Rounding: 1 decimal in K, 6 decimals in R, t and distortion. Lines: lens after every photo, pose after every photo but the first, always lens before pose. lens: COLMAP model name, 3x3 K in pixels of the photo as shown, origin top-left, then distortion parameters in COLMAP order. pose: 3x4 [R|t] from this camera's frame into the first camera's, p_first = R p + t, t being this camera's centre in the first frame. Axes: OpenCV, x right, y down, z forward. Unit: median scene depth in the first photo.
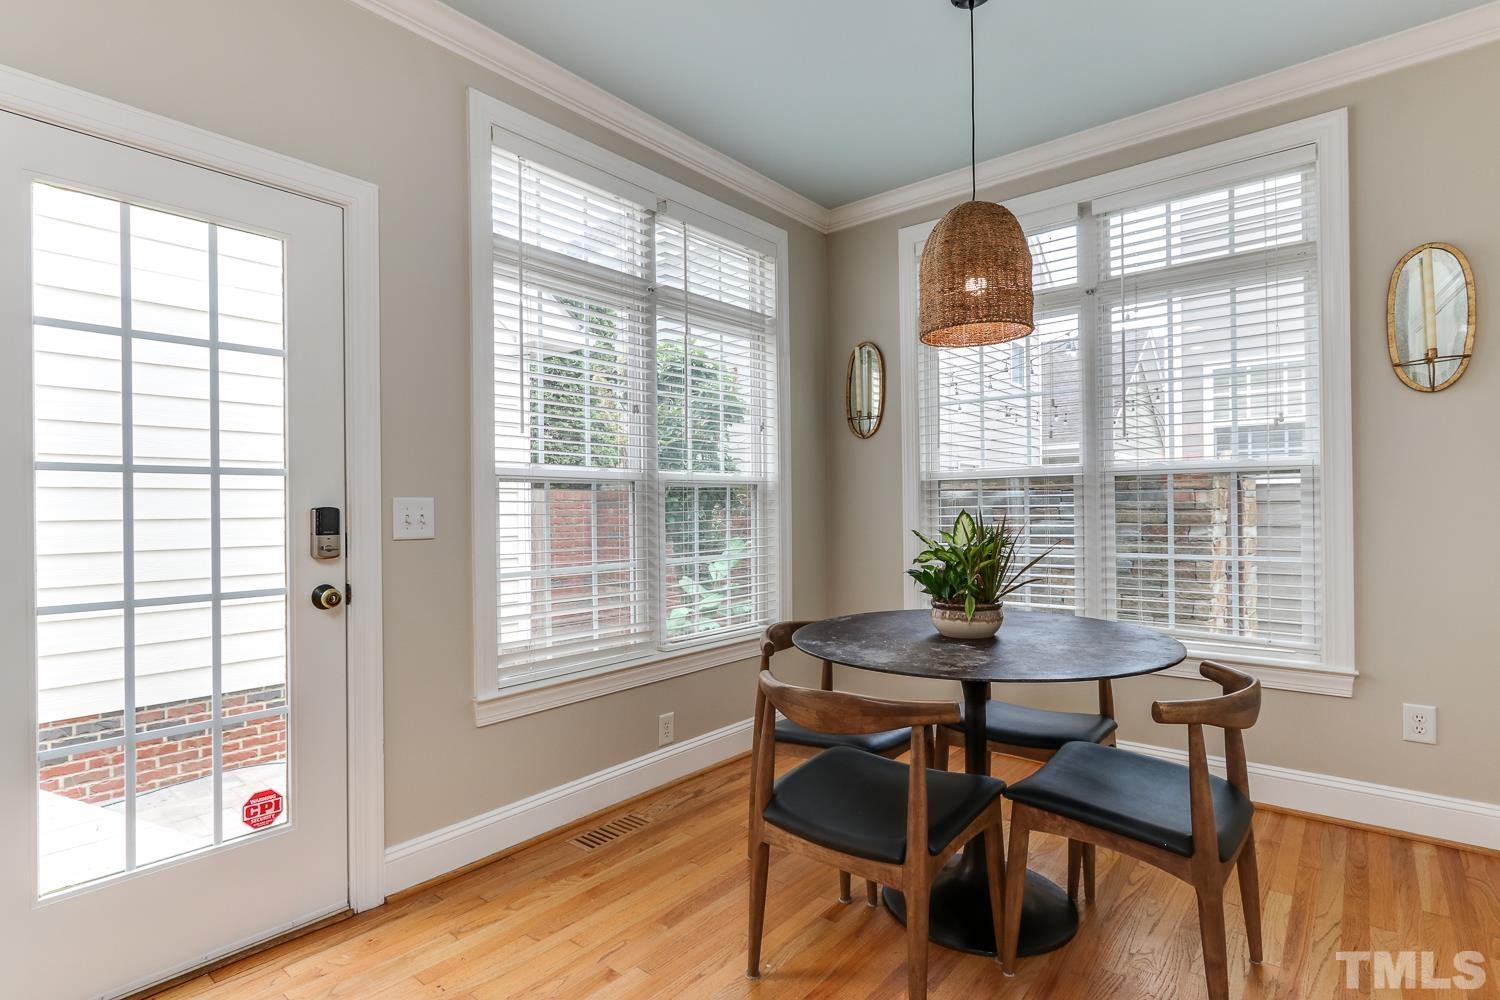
lens RADIAL K [[743.7, 0, 738.4], [0, 743.7, 507.4], [0, 0, 1]] dist [-0.006375, 0.002292]
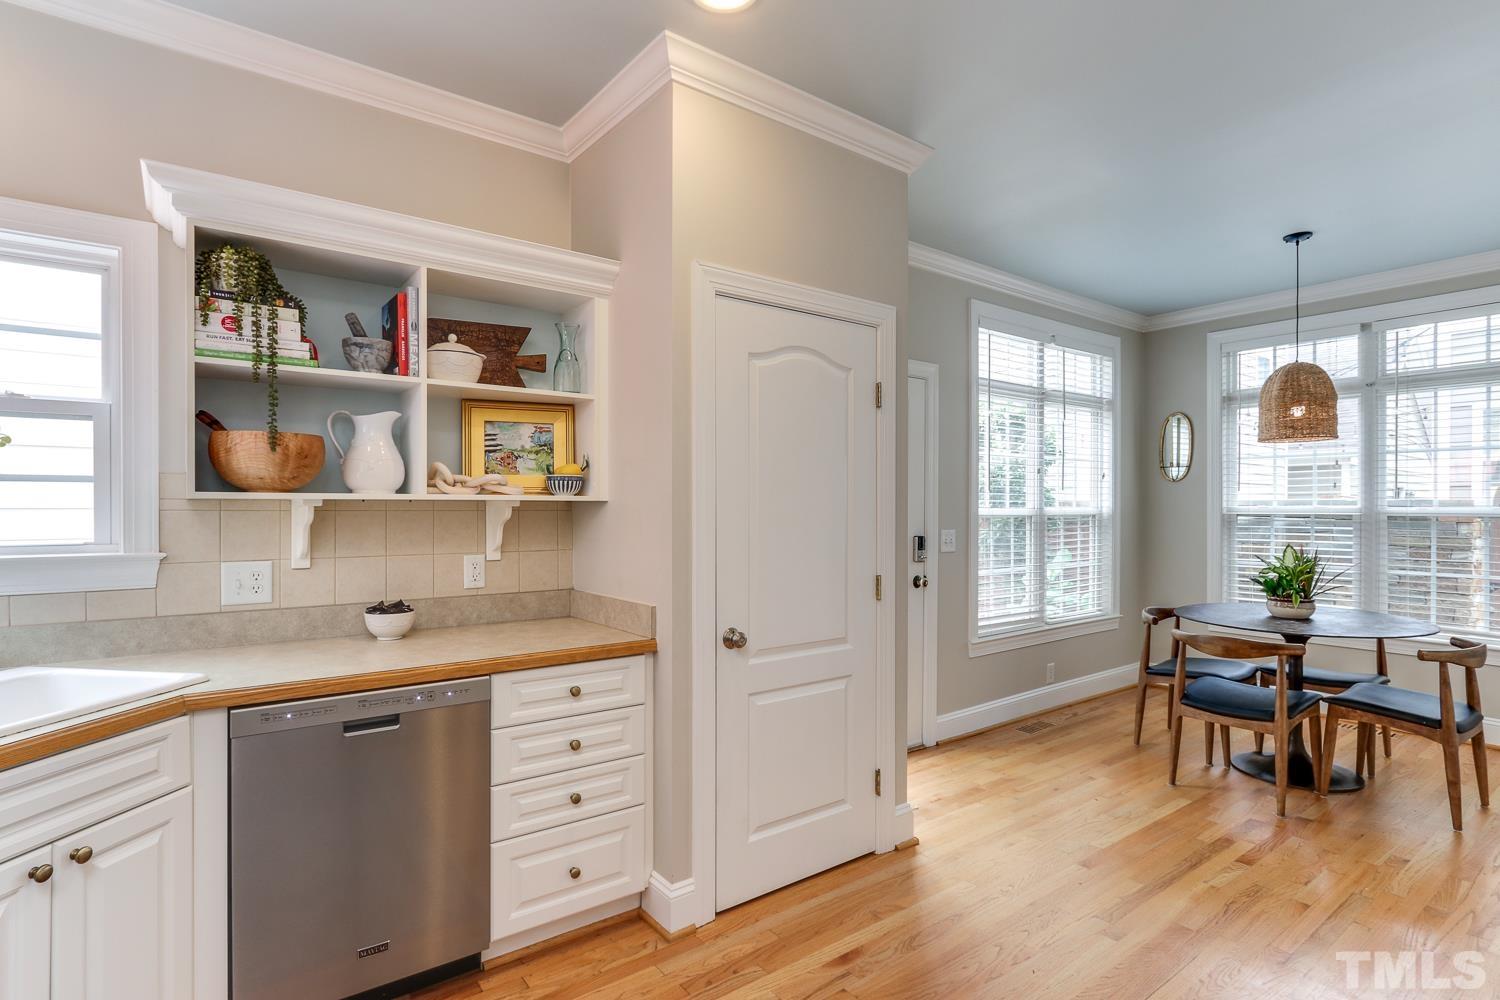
lens RADIAL K [[743.7, 0, 737.6], [0, 743.7, 508.5], [0, 0, 1]] dist [-0.006375, 0.002292]
pose [[0.973067, 0.012283, -0.230196, -0.550490], [-0.010903, 0.999914, 0.007266, -0.078432], [0.230266, -0.004560, 0.973117, -0.972454]]
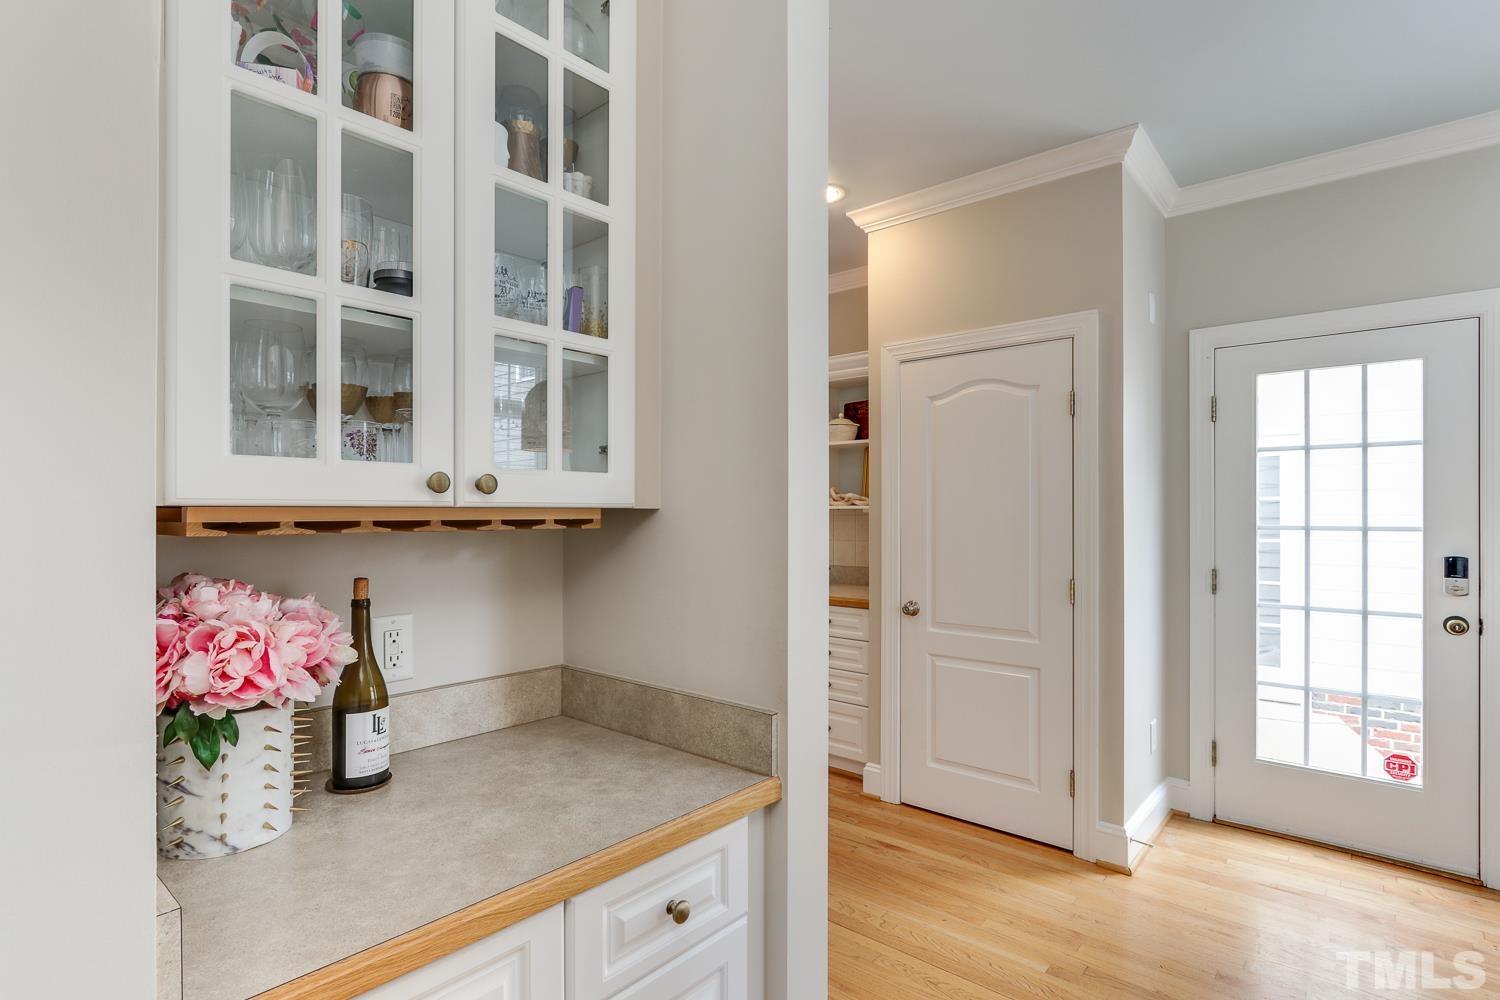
lens RADIAL K [[743.7, 0, 740.7], [0, 743.7, 513.4], [0, 0, 1]] dist [-0.006375, 0.002292]
pose [[-0.011730, 0.010937, -0.999871, 0.722048], [0.001867, 0.999939, 0.010916, -0.088157], [0.999929, -0.001739, -0.011750, -0.222416]]
